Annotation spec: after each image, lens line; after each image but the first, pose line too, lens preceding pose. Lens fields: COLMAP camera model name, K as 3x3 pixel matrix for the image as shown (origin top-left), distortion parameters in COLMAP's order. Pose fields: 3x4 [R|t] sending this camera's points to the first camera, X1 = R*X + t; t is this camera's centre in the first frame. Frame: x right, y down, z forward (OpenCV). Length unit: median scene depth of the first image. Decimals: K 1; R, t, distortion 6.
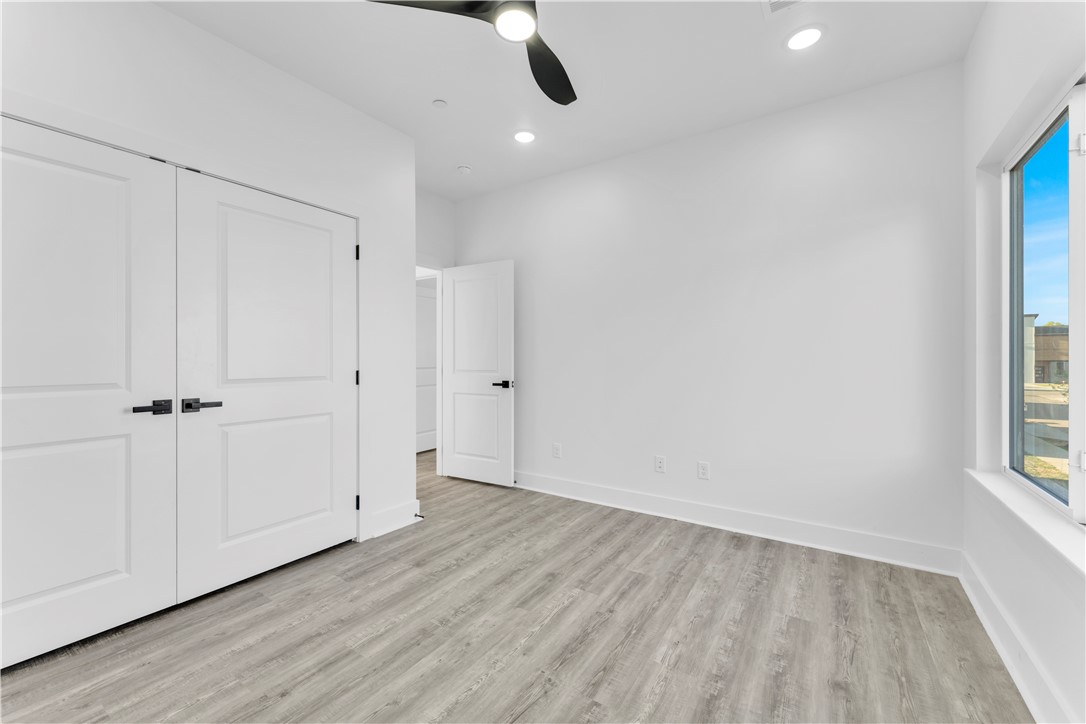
lens RADIAL K [[443.9, 0, 544.3], [0, 443.9, 361.8], [0, 0, 1]] dist [0.002792, -0.000029]
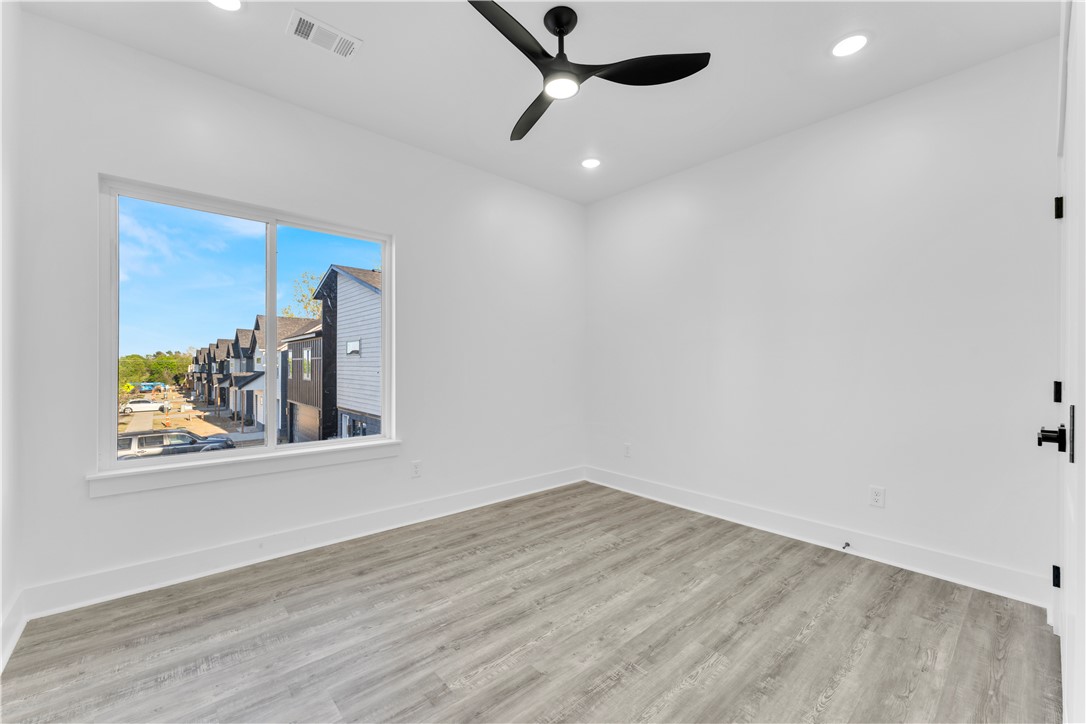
lens RADIAL K [[443.9, 0, 541.9], [0, 443.9, 363.1], [0, 0, 1]] dist [0.002792, -0.000029]
pose [[-0.966508, -0.000239, 0.256637, -0.291439], [-0.000359, 1.000000, -0.000421, -0.006119], [-0.256637, -0.000499, -0.966508, 1.953624]]
